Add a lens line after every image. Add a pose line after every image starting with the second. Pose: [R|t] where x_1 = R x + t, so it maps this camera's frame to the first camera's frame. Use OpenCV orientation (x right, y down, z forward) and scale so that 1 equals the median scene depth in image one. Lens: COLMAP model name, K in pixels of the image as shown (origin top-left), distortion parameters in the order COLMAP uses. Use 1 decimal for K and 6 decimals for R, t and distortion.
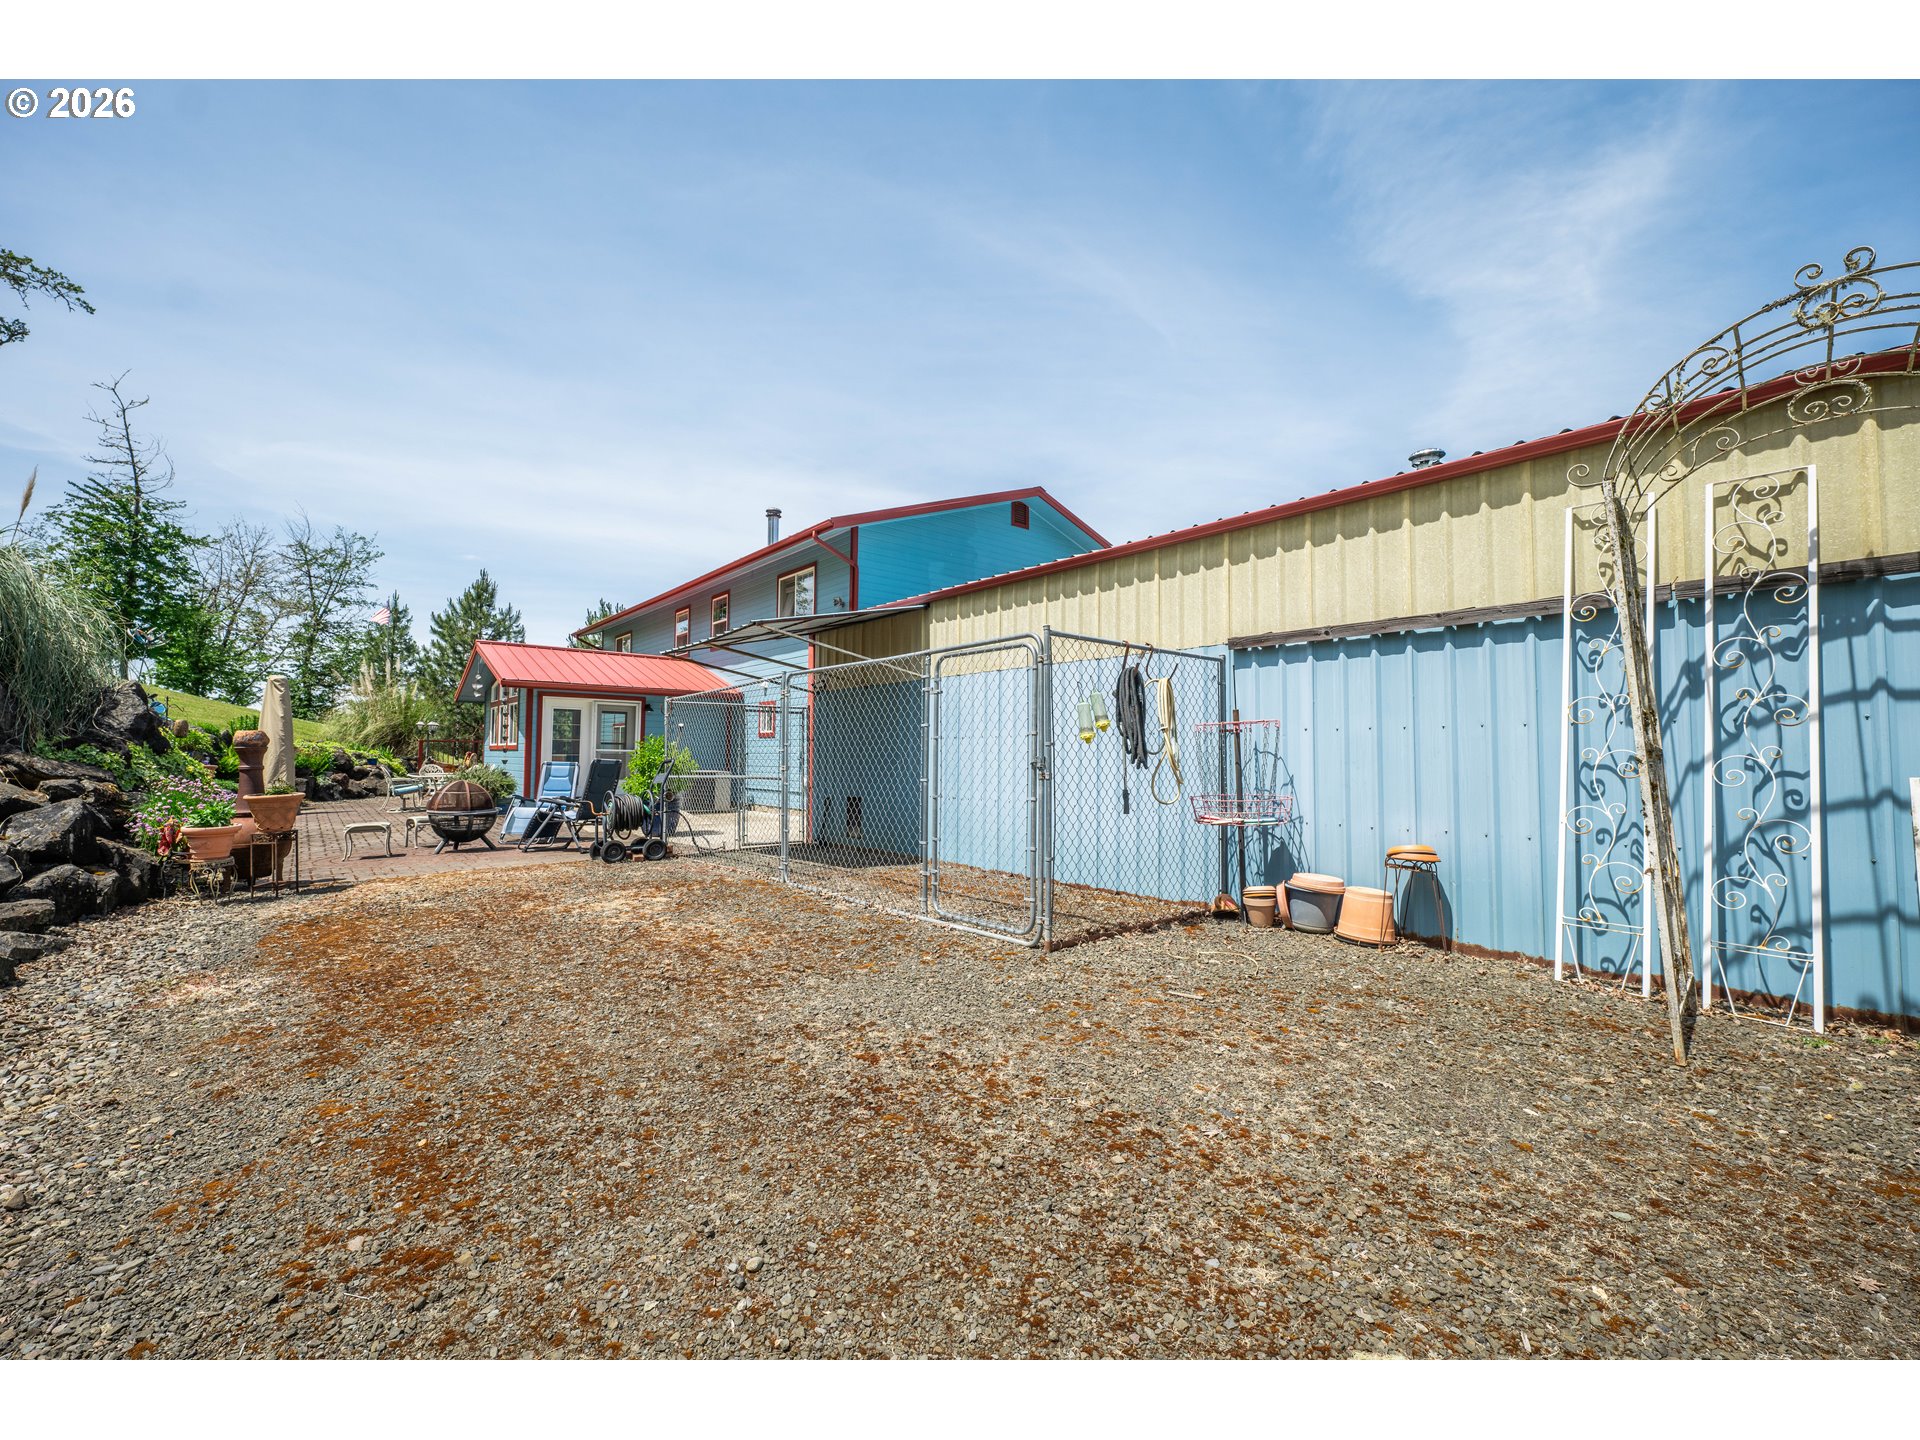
lens RADIAL K [[788.6, 0, 967.6], [0, 788.6, 723.4], [0, 0, 1]] dist [-0.000600, -0.000265]
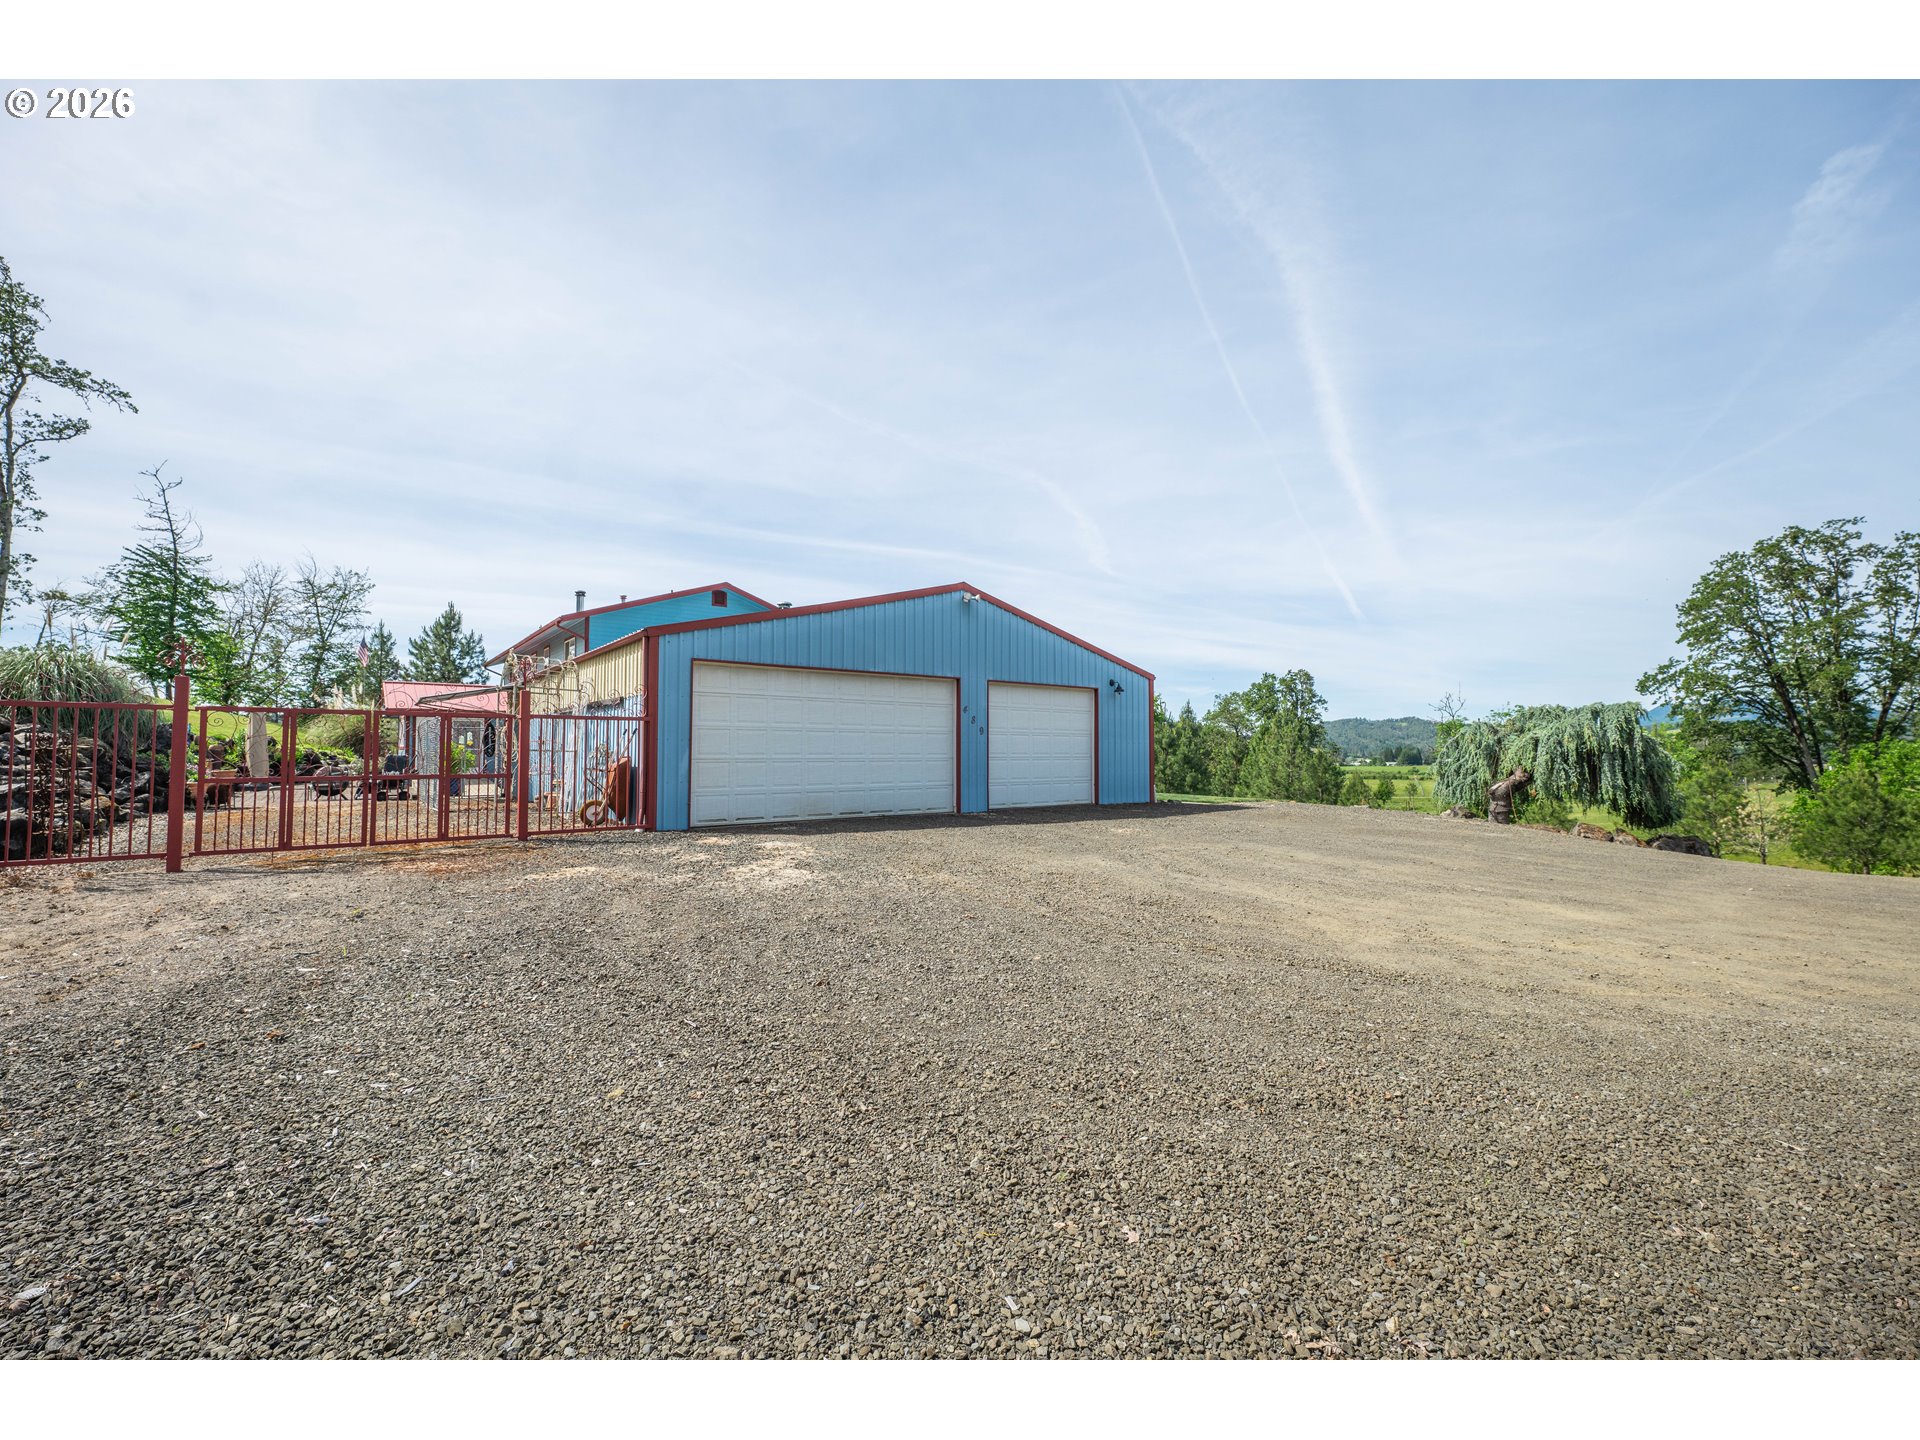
lens RADIAL K [[788.6, 0, 967.6], [0, 788.6, 723.4], [0, 0, 1]] dist [-0.000600, -0.000265]
pose [[0.999472, -0.011396, -0.030432, 0.225866], [0.011782, 0.999852, 0.012553, -0.011892], [0.030284, -0.012905, 0.999458, -0.205410]]
